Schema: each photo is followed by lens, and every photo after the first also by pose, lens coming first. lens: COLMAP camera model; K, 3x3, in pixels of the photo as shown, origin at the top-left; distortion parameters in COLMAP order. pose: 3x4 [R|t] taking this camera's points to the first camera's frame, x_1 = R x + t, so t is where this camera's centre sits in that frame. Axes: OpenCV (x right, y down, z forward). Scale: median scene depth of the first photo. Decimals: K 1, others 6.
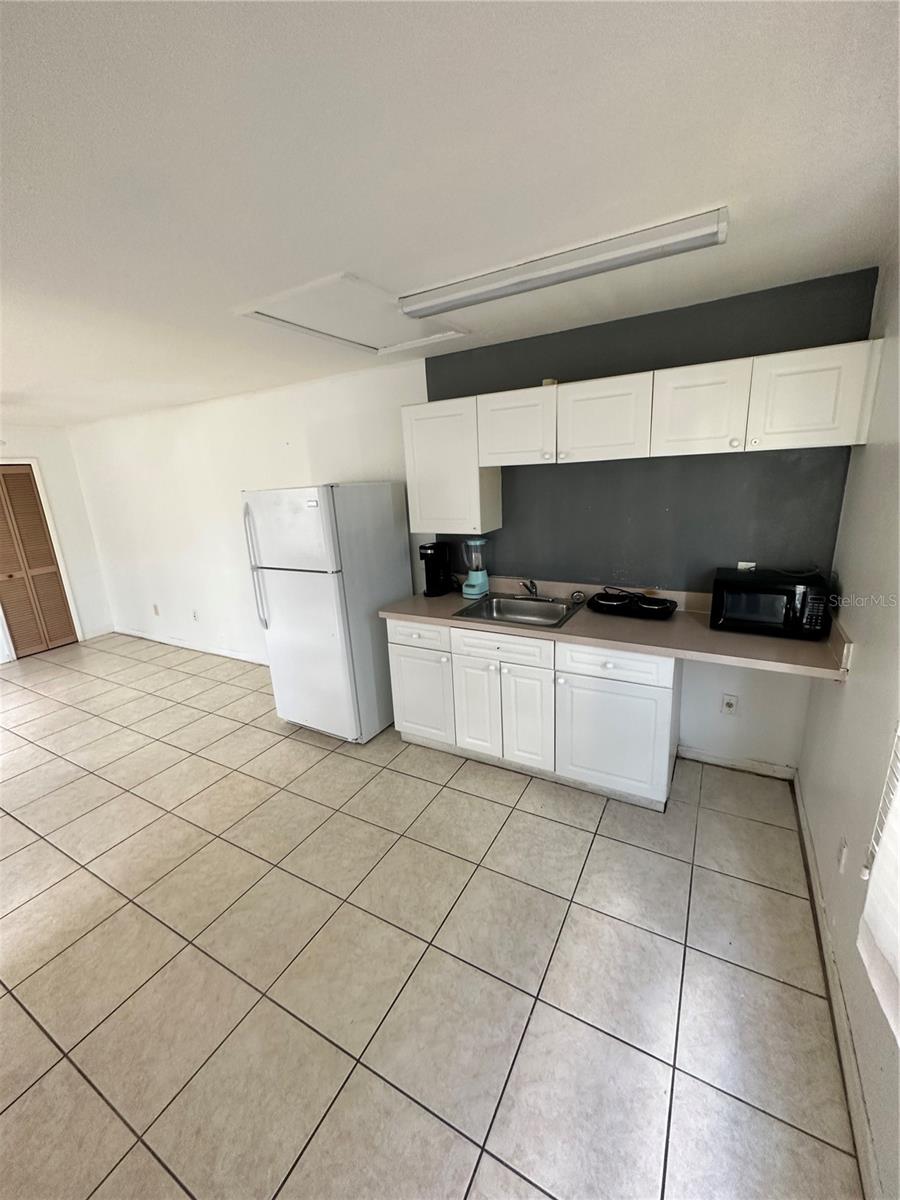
lens RADIAL K [[480.4, 0, 449.1], [0, 480.4, 599.6], [0, 0, 1]] dist [-0.001806, 0.000577]
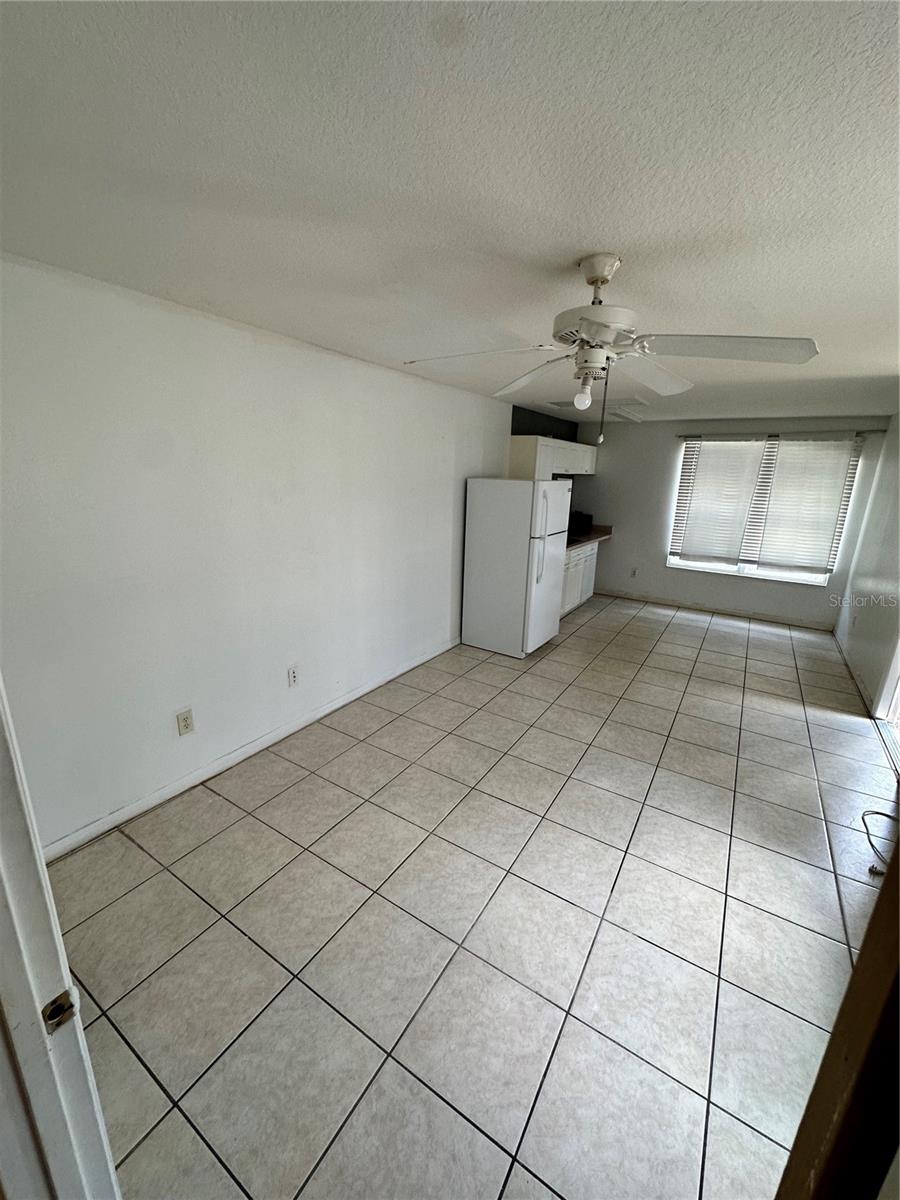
lens RADIAL K [[480.4, 0, 449.1], [0, 480.4, 599.6], [0, 0, 1]] dist [-0.001806, 0.000577]
pose [[0.048593, -0.208637, 0.976785, -1.750019], [0.222684, 0.955589, 0.193031, -0.215884], [-0.973679, 0.208135, 0.092895, 1.143478]]
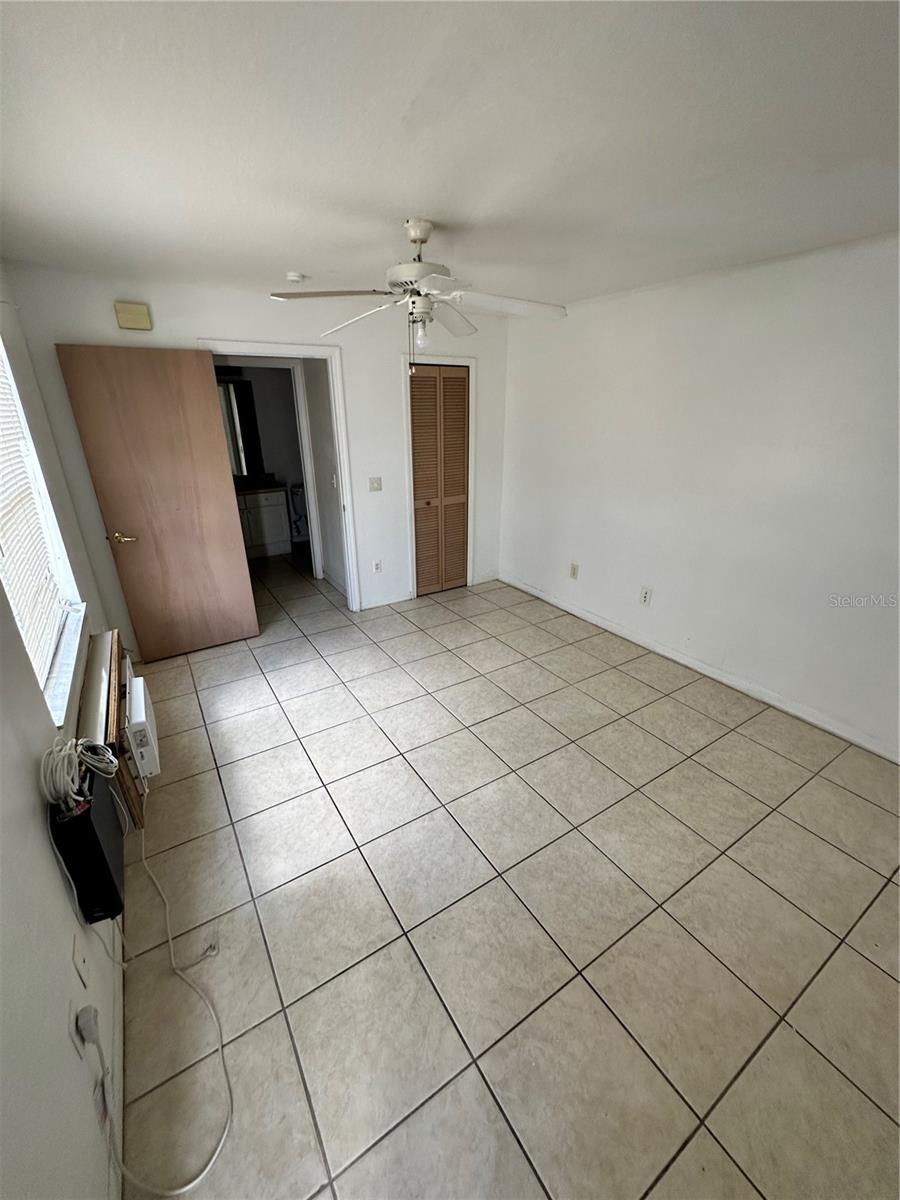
lens RADIAL K [[480.4, 0, 449.1], [0, 480.4, 599.6], [0, 0, 1]] dist [-0.001806, 0.000577]
pose [[0.881234, 0.223391, -0.416560, -0.770747], [-0.164481, 0.971121, 0.172829, -0.057445], [0.443139, -0.083786, 0.892529, 0.376897]]
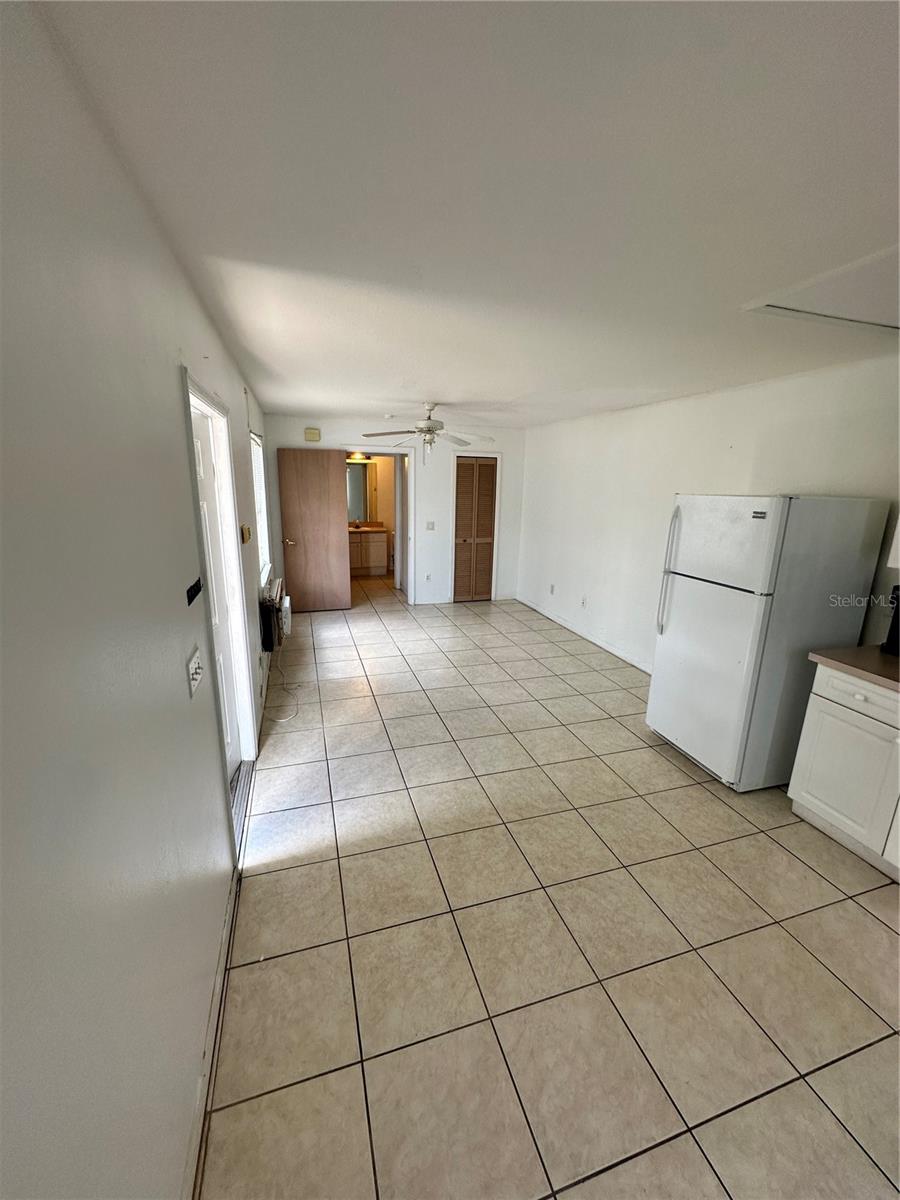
lens RADIAL K [[480.4, 0, 449.1], [0, 480.4, 599.6], [0, 0, 1]] dist [-0.001806, 0.000577]
pose [[0.725763, 0.231811, -0.647713, -0.075402], [-0.234340, 0.968515, 0.084046, 0.011556], [0.646802, 0.090787, 0.757235, -0.030512]]
